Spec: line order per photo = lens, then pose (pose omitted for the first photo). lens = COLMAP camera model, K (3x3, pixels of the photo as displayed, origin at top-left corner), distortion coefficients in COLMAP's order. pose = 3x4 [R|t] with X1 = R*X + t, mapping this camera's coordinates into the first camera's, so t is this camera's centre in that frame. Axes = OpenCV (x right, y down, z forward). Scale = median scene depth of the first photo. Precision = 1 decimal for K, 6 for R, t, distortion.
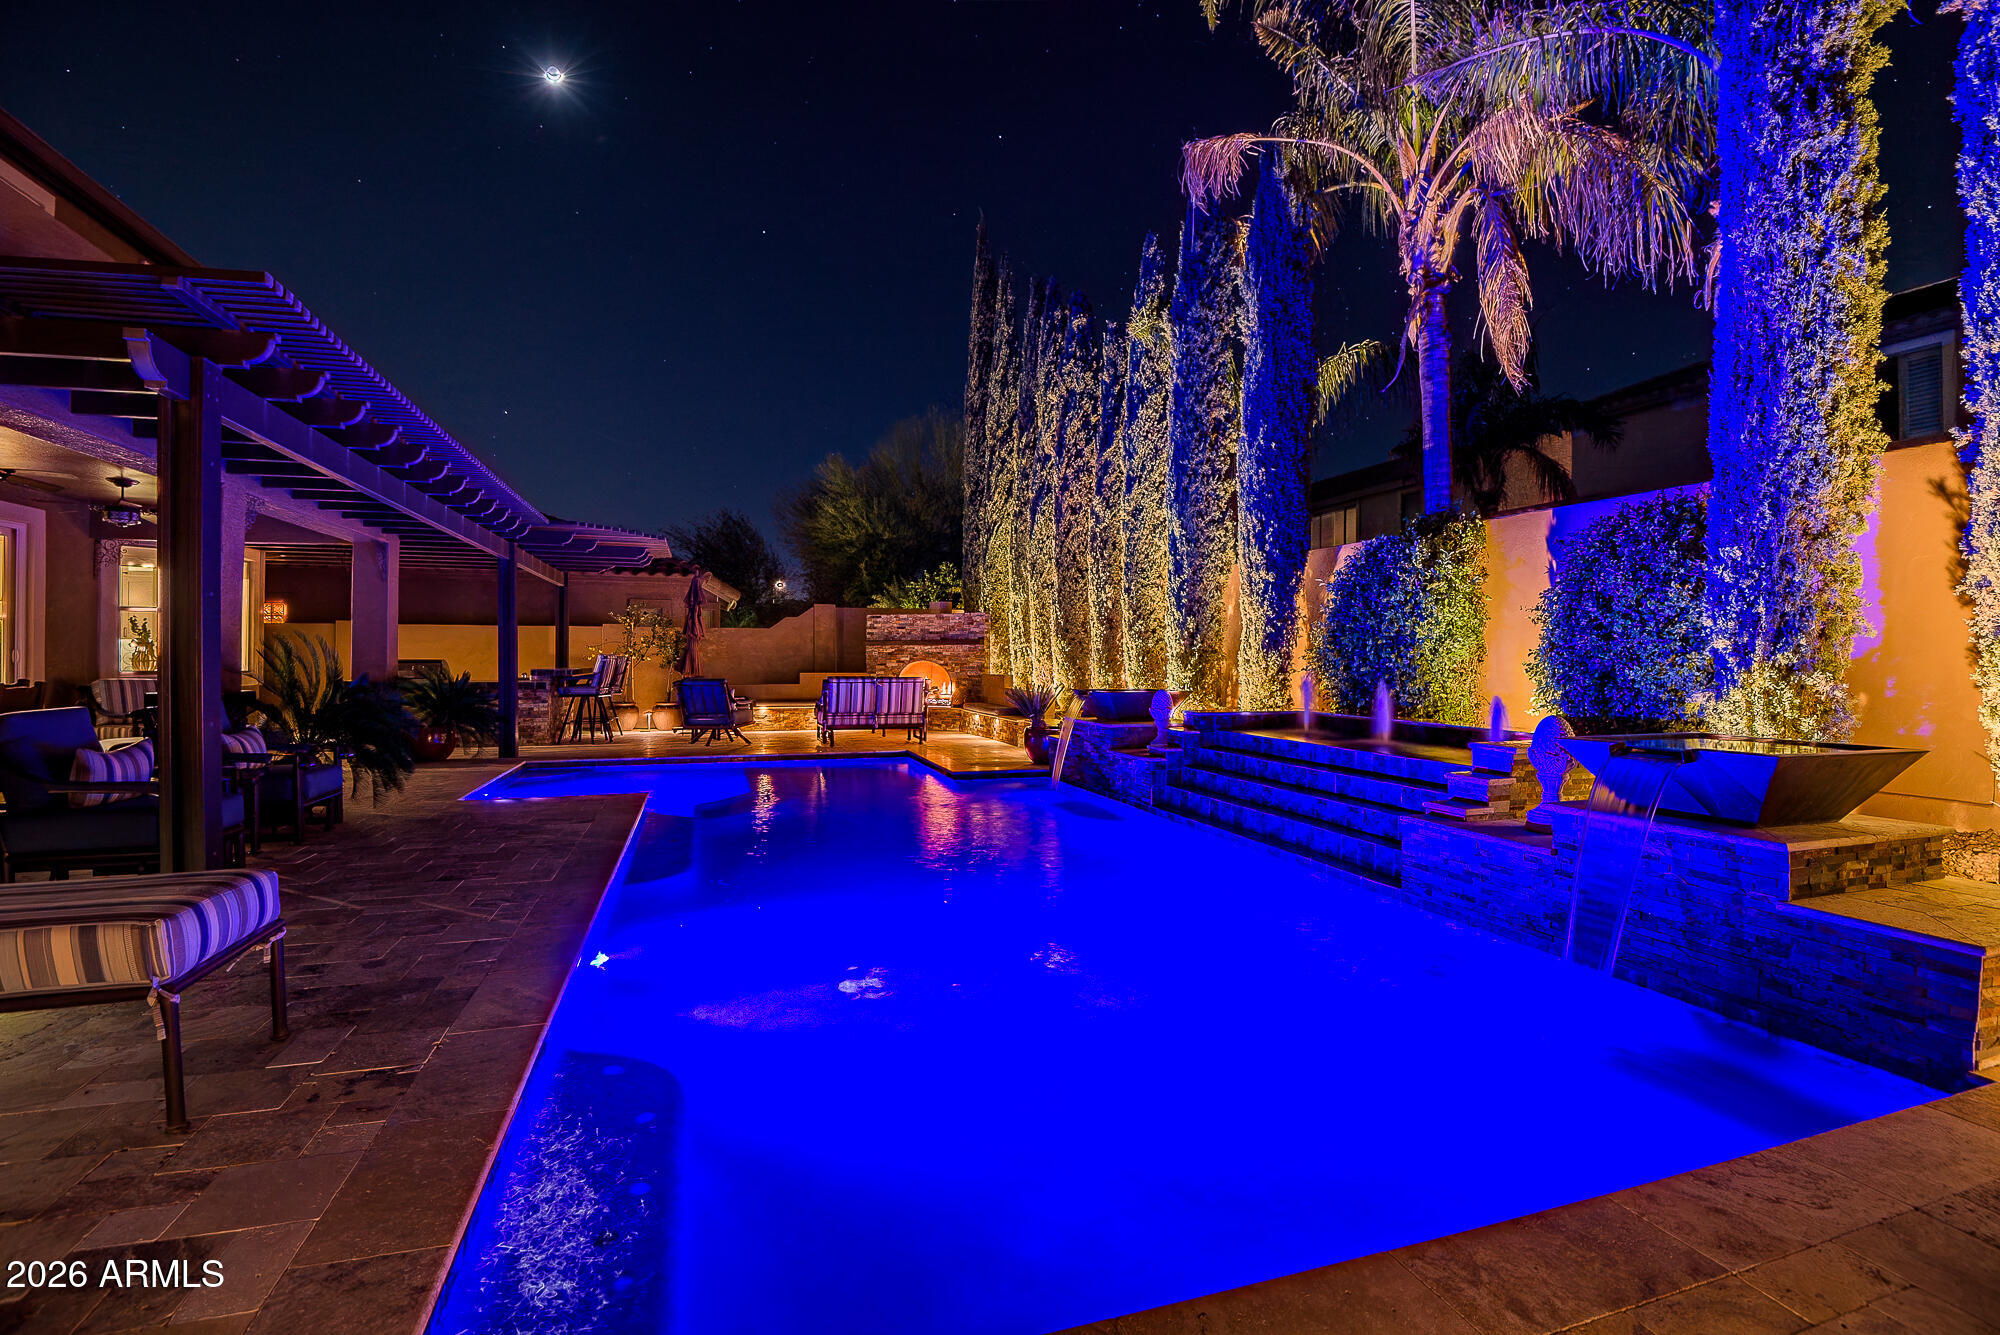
lens RADIAL K [[914.9, 0, 1000.0], [0, 914.9, 667.5], [0, 0, 1]] dist [-0.002701, -0.019650]
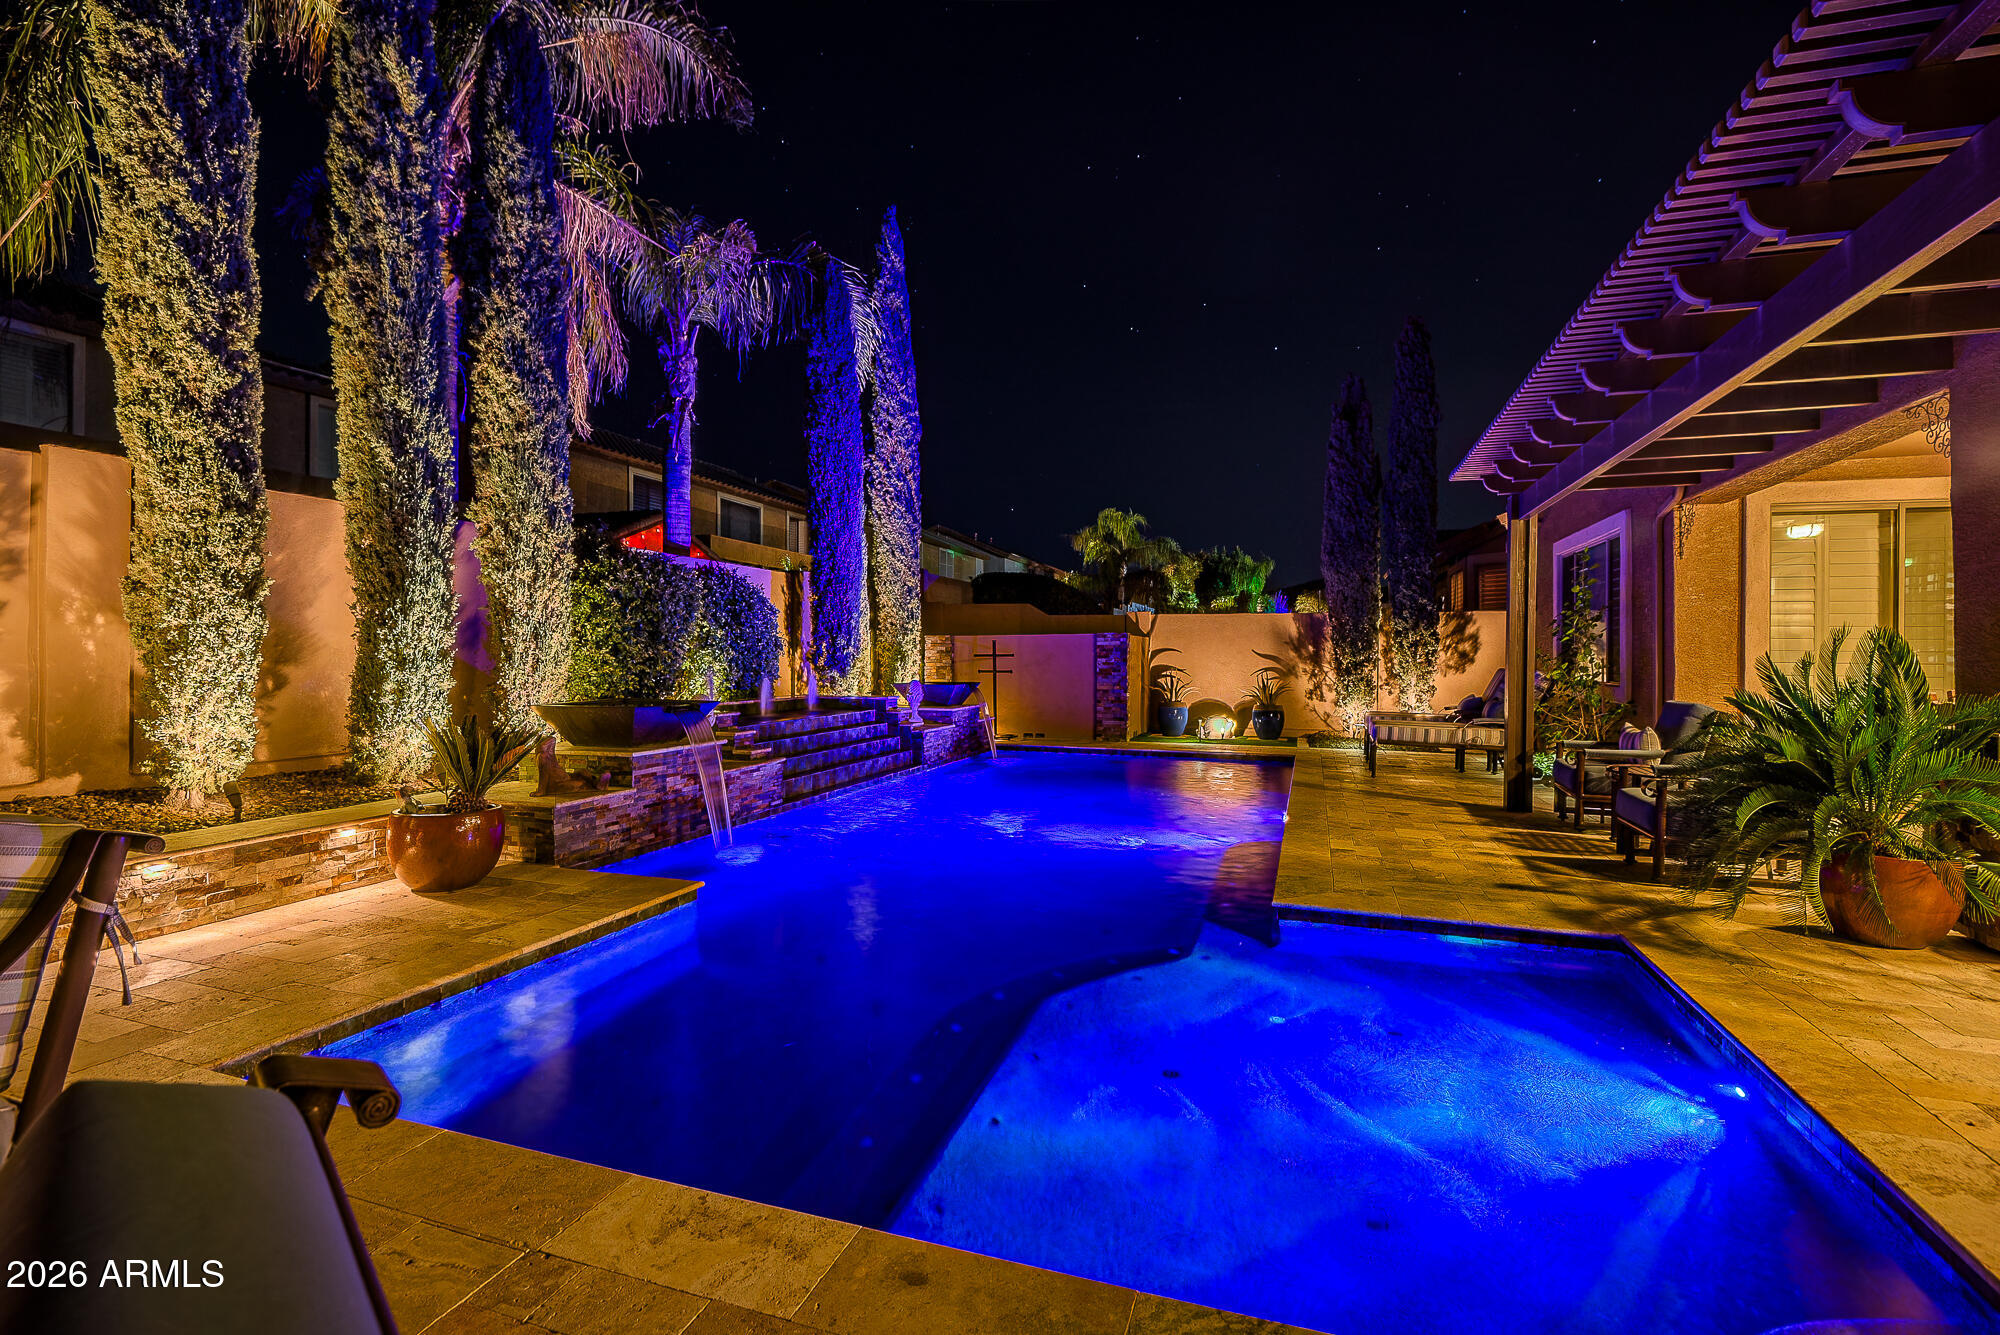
lens RADIAL K [[907.4, 0, 1003.0], [0, 907.4, 658.6], [0, 0, 1]] dist [0.023796, -0.025788]
pose [[-0.805236, -0.008942, 0.592887, -0.479564], [-0.000172, 0.999890, 0.014847, -0.019294], [-0.592954, 0.011853, -0.805149, 1.282396]]
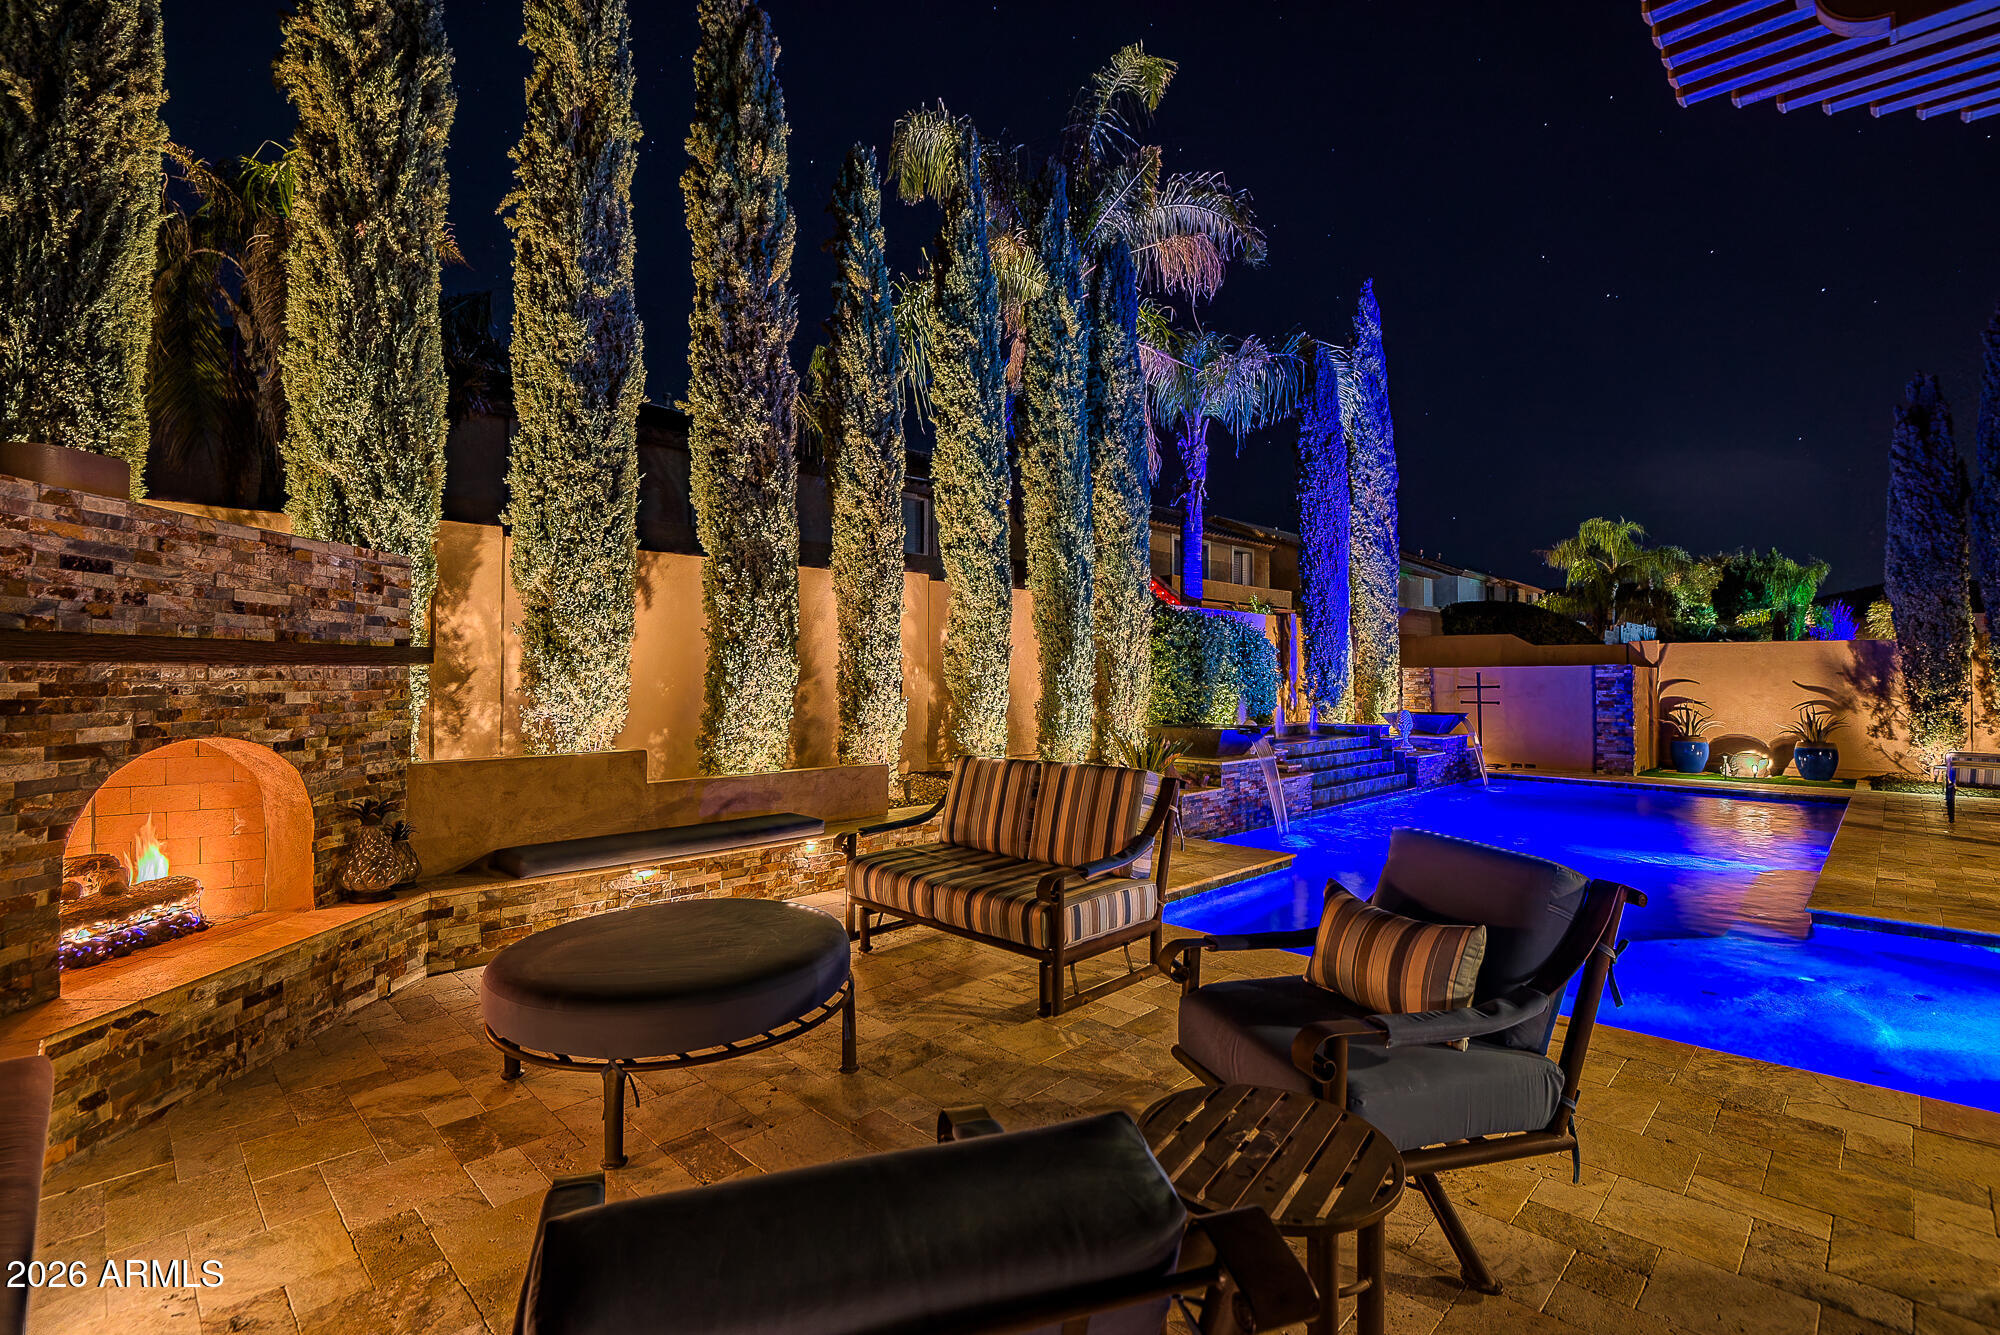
lens RADIAL K [[907.4, 0, 1003.0], [0, 907.4, 658.6], [0, 0, 1]] dist [0.023796, -0.025788]
pose [[-0.464854, 0.013192, 0.885289, -0.579042], [0.005546, 0.999913, -0.011989, -0.035197], [-0.885370, -0.000664, -0.464886, 1.514487]]
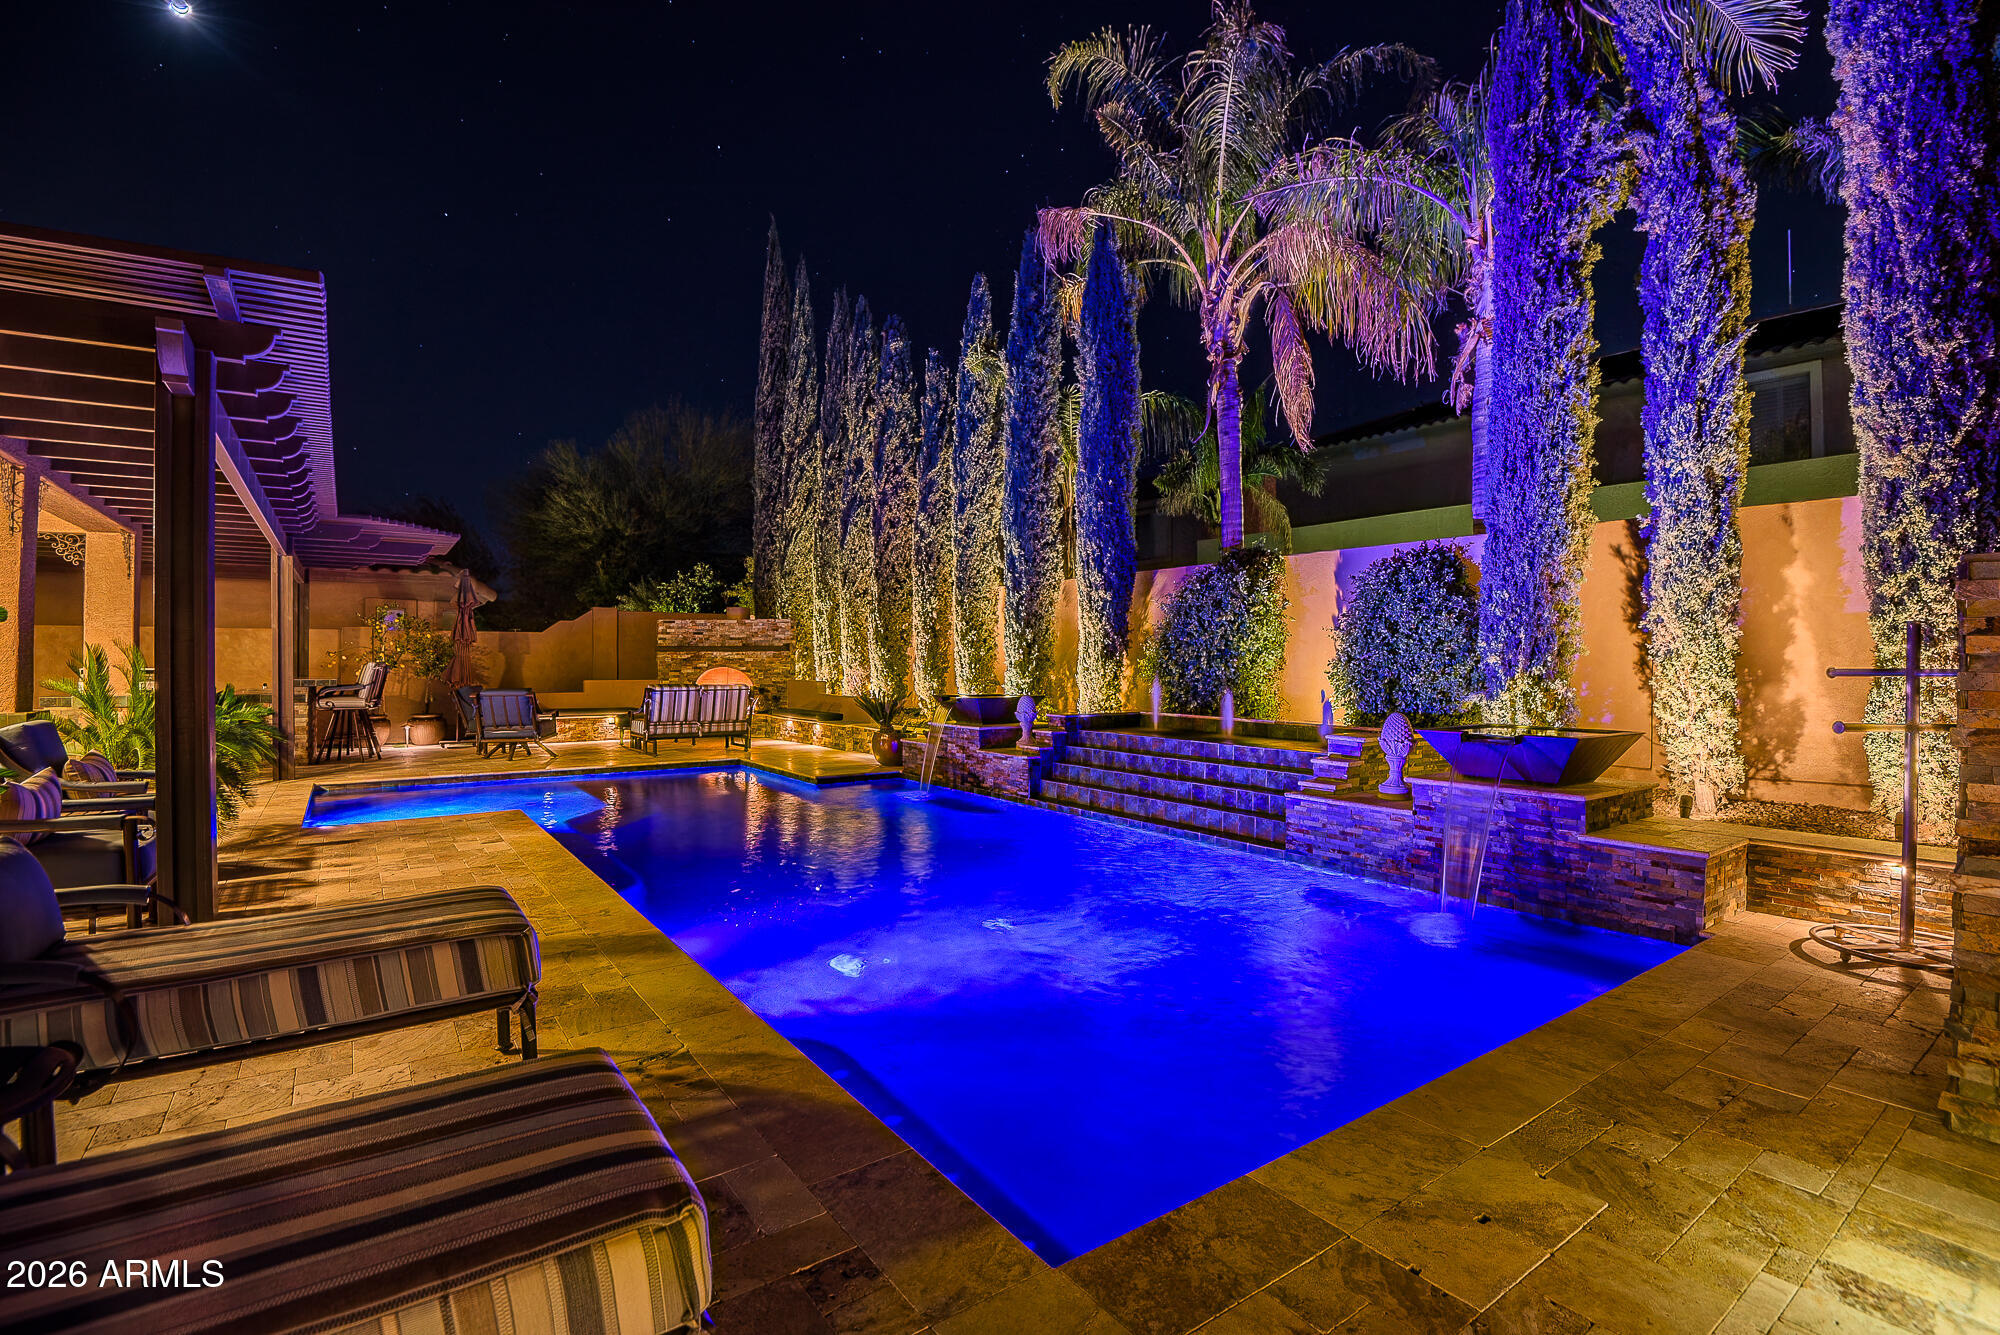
lens RADIAL K [[913.9, 0, 1003.7], [0, 913.9, 665.3], [0, 0, 1]] dist [0.020366, -0.043365]
pose [[0.950780, -0.001561, 0.309863, -0.165257], [0.003140, 0.999985, -0.004596, -0.005922], [-0.309851, 0.005342, 0.950770, -0.049315]]
